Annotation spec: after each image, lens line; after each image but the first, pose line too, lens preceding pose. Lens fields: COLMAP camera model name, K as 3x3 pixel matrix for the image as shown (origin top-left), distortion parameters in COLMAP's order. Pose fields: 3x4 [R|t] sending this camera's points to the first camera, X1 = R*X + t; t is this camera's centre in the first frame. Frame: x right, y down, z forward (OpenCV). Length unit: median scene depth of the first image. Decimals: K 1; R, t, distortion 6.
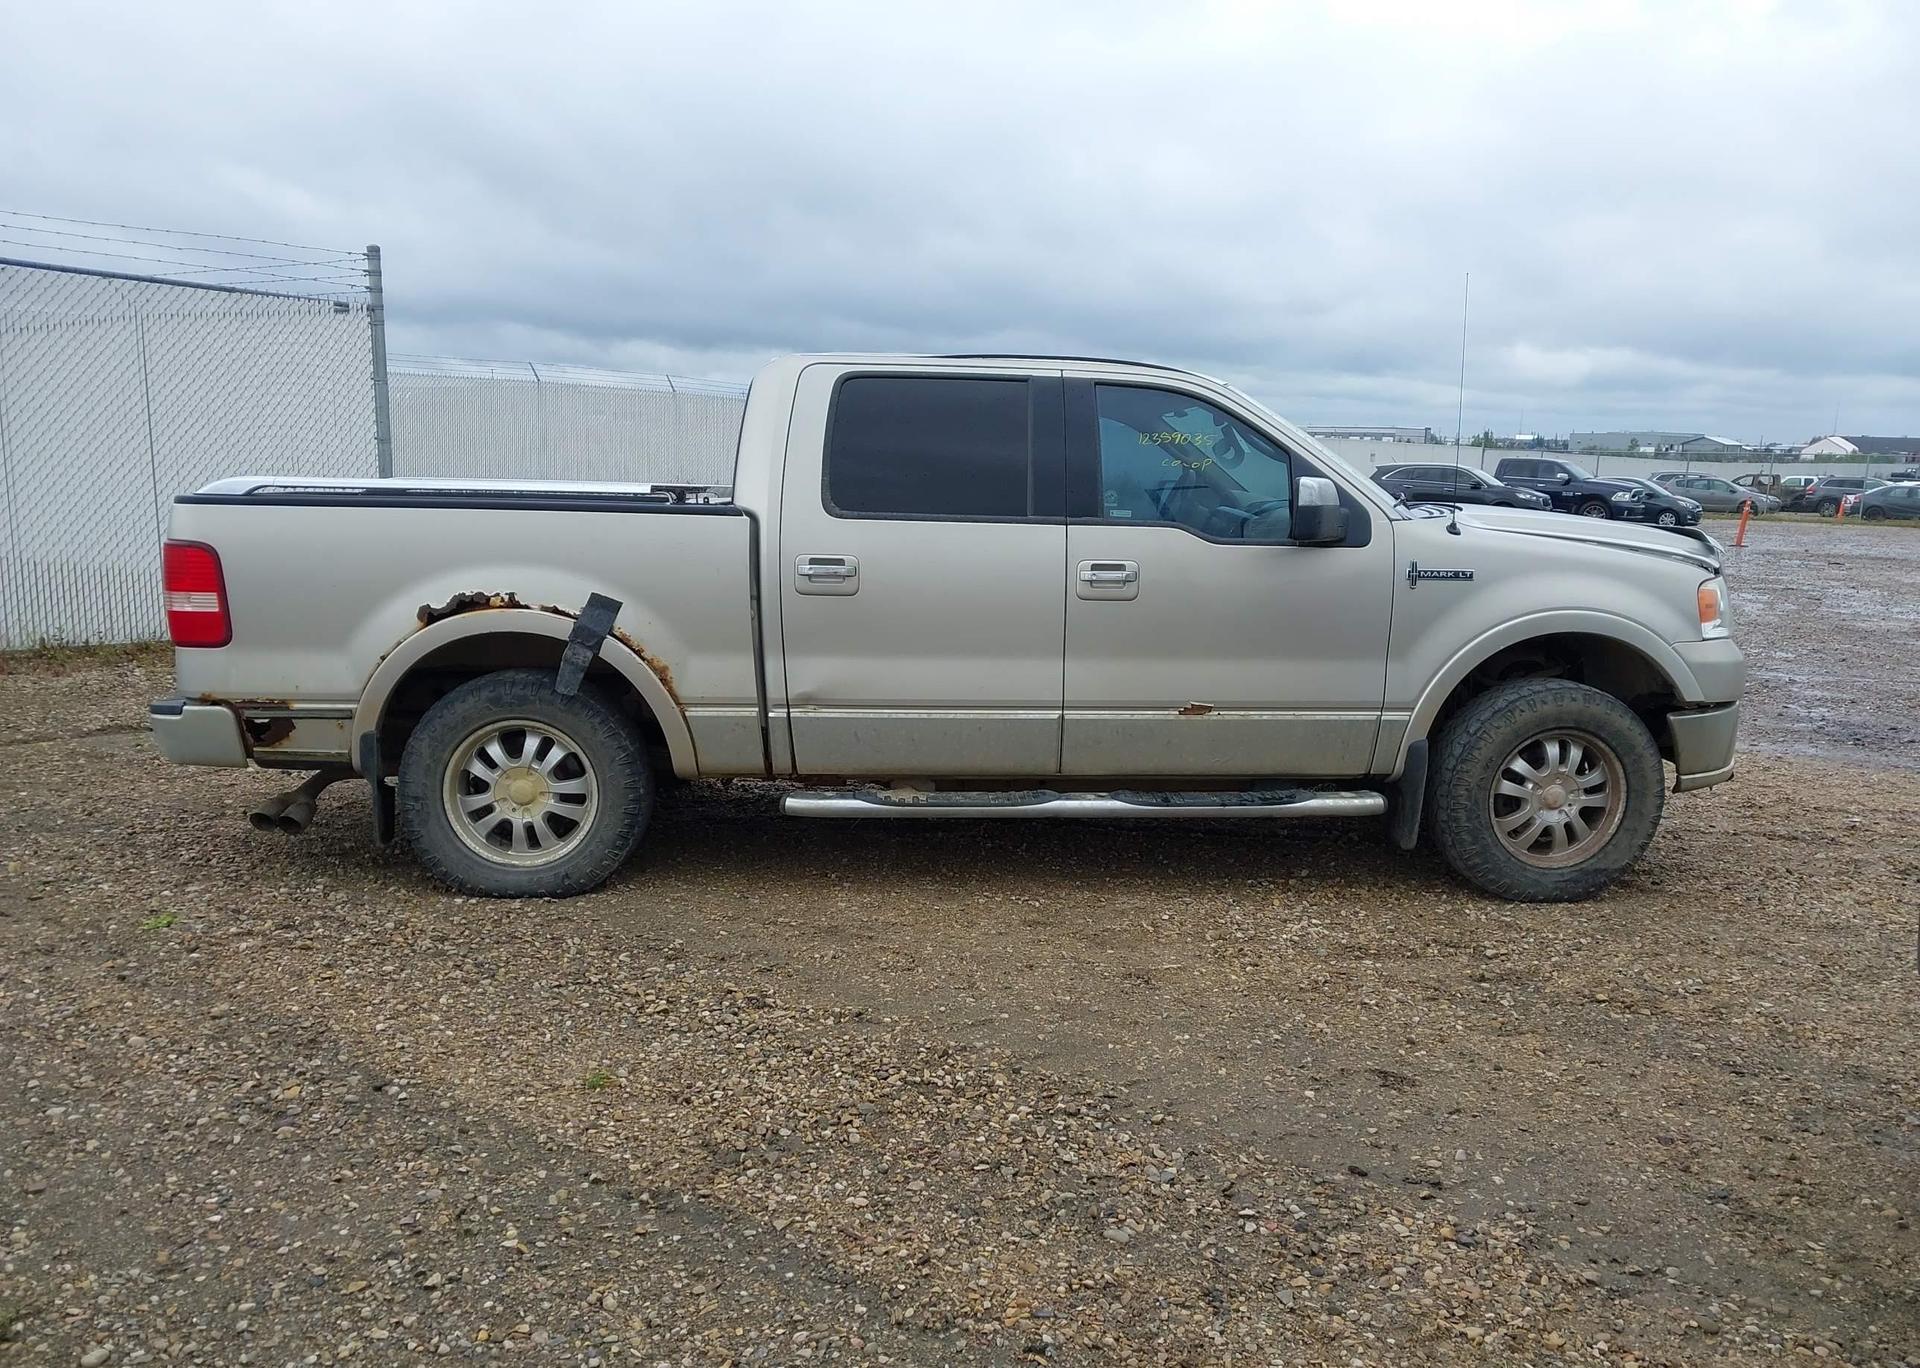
lens RADIAL K [[1517.8, 0, 954.3], [0, 1517.8, 747.0], [0, 0, 1]] dist [0.073689, -0.079320]
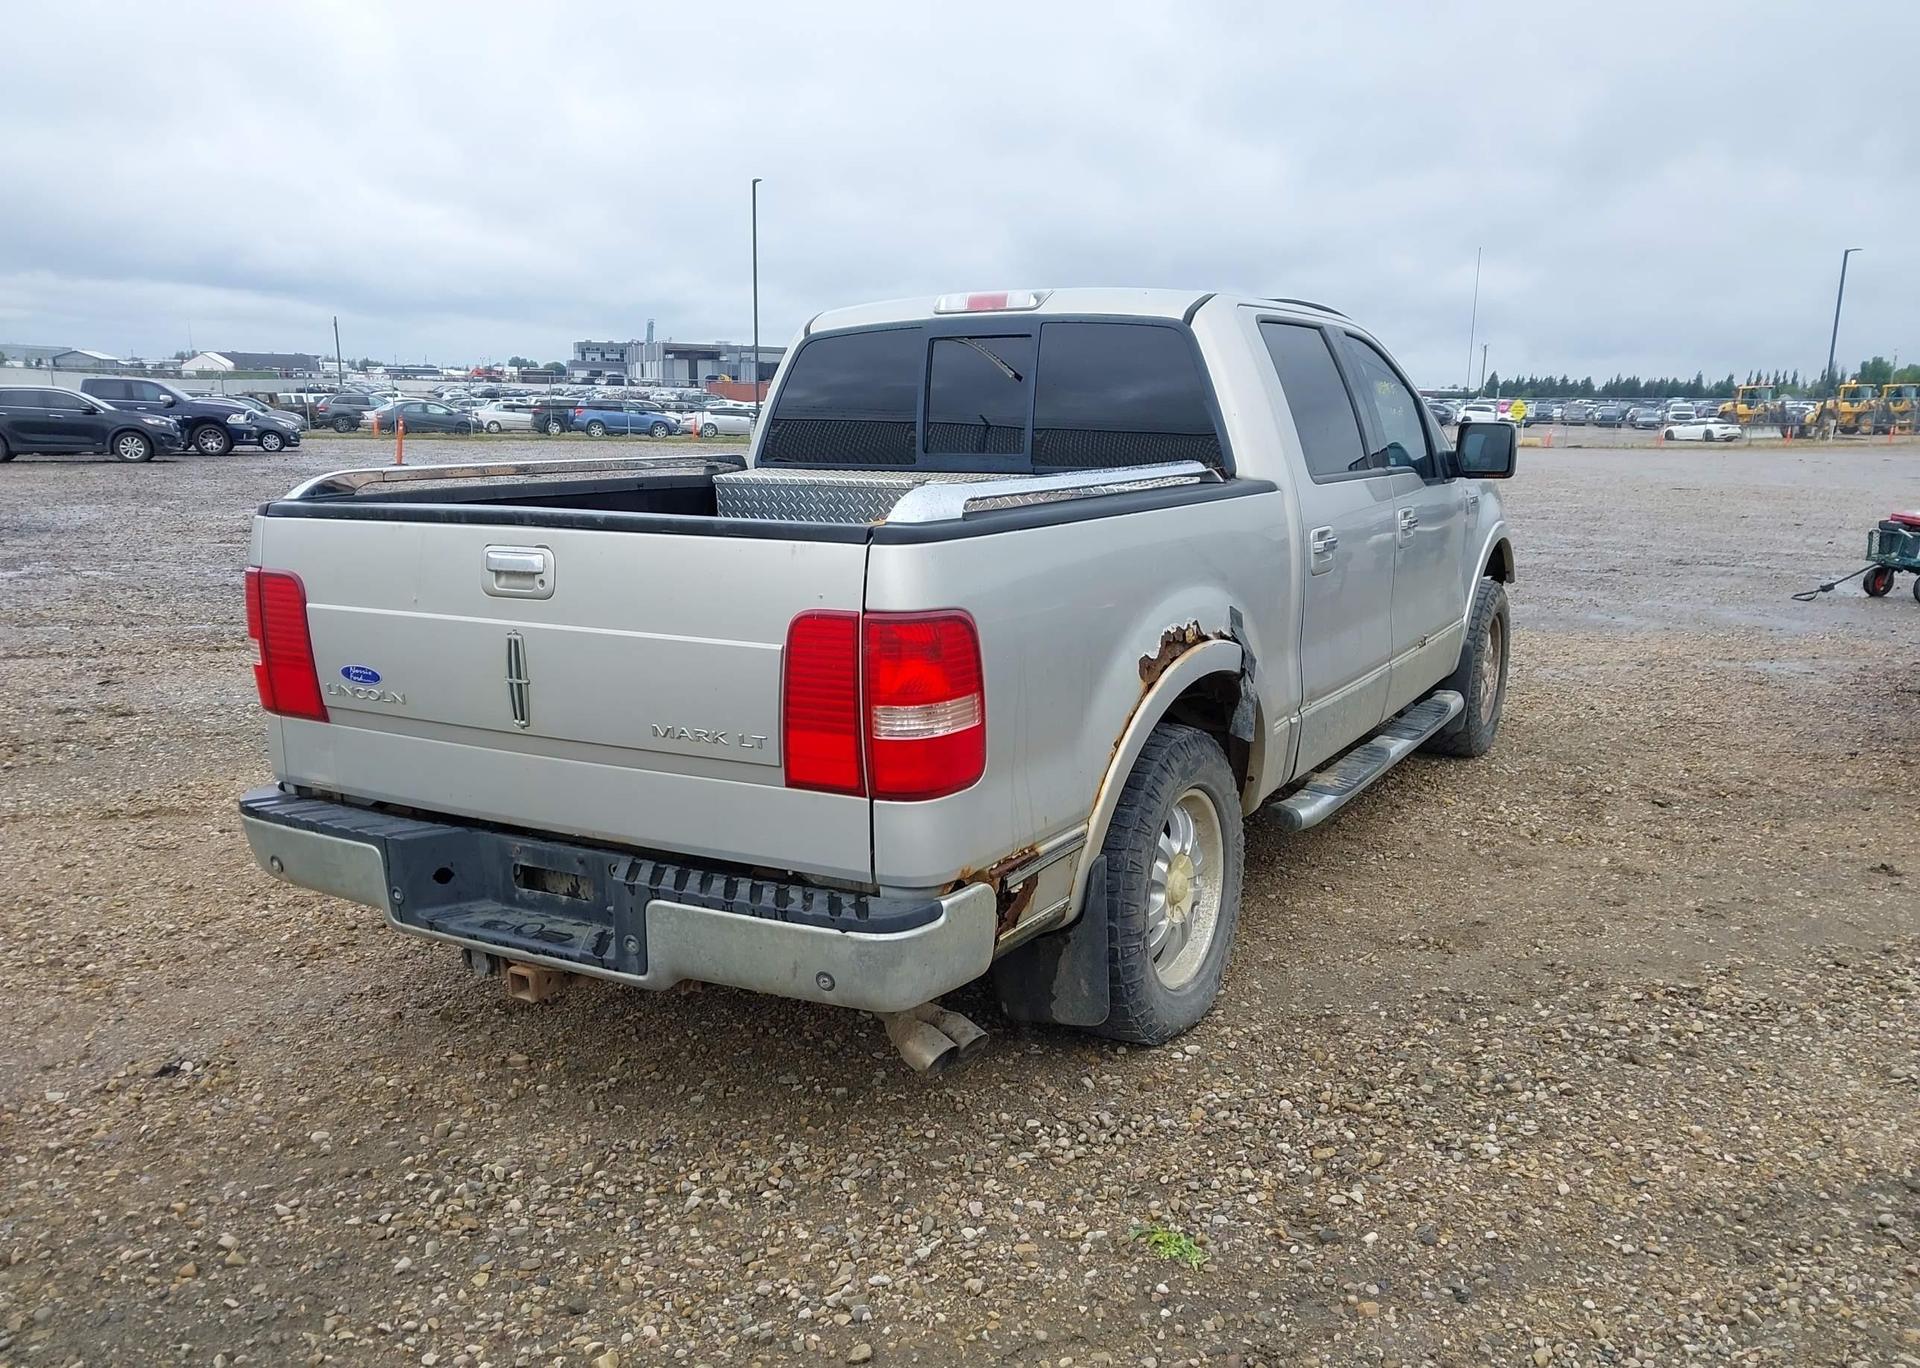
lens RADIAL K [[1517.8, 0, 954.3], [0, 1517.8, 747.0], [0, 0, 1]] dist [0.073689, -0.079320]
pose [[0.552169, -0.205134, 0.808103, -0.927537], [0.161801, 0.977197, 0.137501, -0.156272], [-0.817882, 0.054828, 0.572768, 0.664021]]
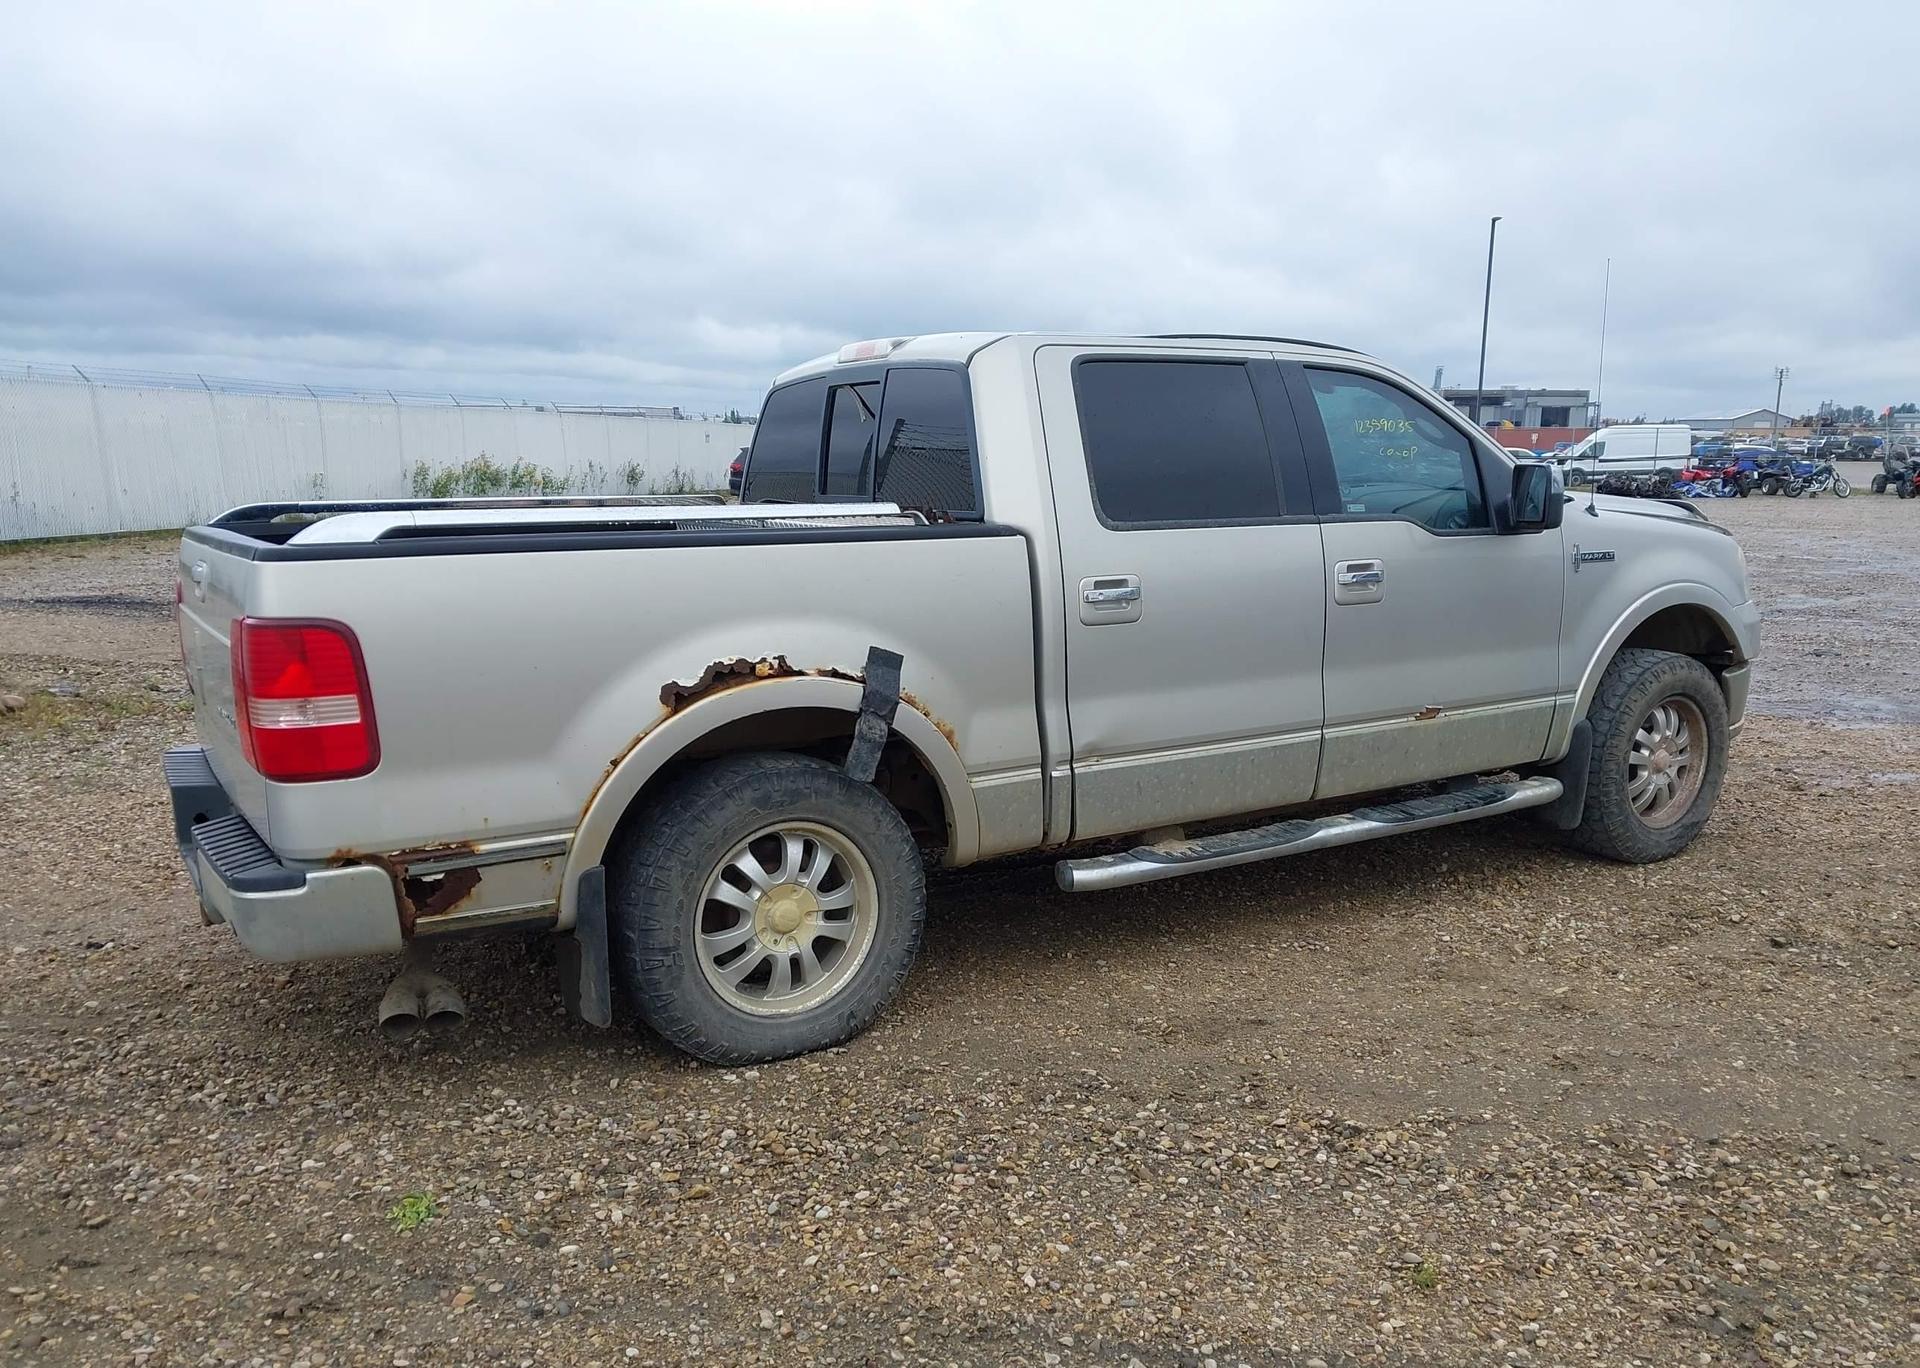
lens RADIAL K [[1506.7, 0, 962.9], [0, 1506.7, 741.0], [0, 0, 1]] dist [0.210173, -0.488390]
pose [[0.881590, -0.112923, 0.458309, -0.541476], [0.108851, 0.993428, 0.035389, -0.073946], [-0.459293, 0.018689, 0.888088, 0.292403]]
